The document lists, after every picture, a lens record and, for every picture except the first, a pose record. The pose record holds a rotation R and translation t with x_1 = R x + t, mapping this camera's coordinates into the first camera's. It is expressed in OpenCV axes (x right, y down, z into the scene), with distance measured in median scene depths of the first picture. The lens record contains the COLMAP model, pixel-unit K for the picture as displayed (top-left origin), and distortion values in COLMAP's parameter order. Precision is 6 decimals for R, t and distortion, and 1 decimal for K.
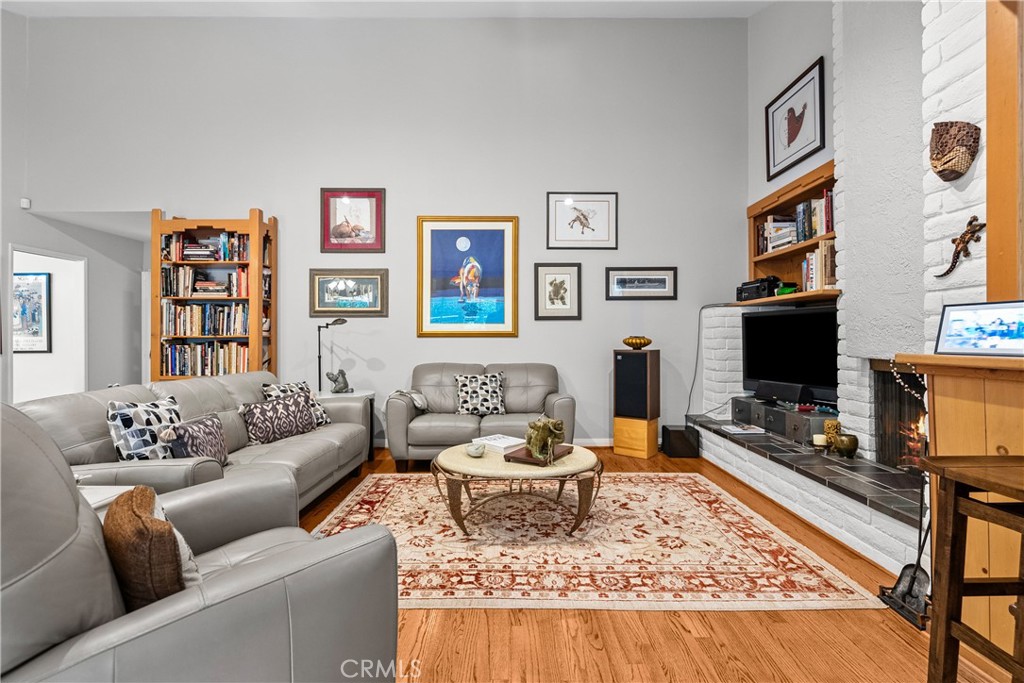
lens RADIAL K [[473.9, 0, 510.8], [0, 473.9, 335.0], [0, 0, 1]] dist [-0.005267, 0.002772]
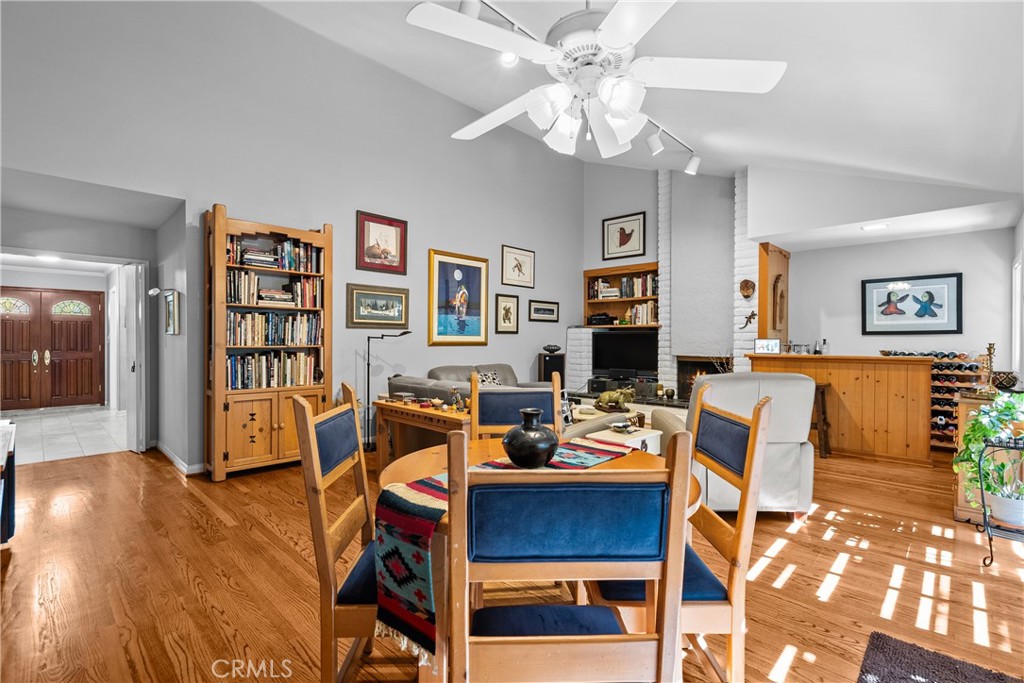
lens RADIAL K [[473.9, 0, 510.1], [0, 473.9, 344.0], [0, 0, 1]] dist [-0.005267, 0.002772]
pose [[0.690826, -0.001743, 0.723019, -0.970962], [-0.009929, 0.999880, 0.011897, -0.018084], [-0.722953, -0.015397, 0.690726, -0.014619]]
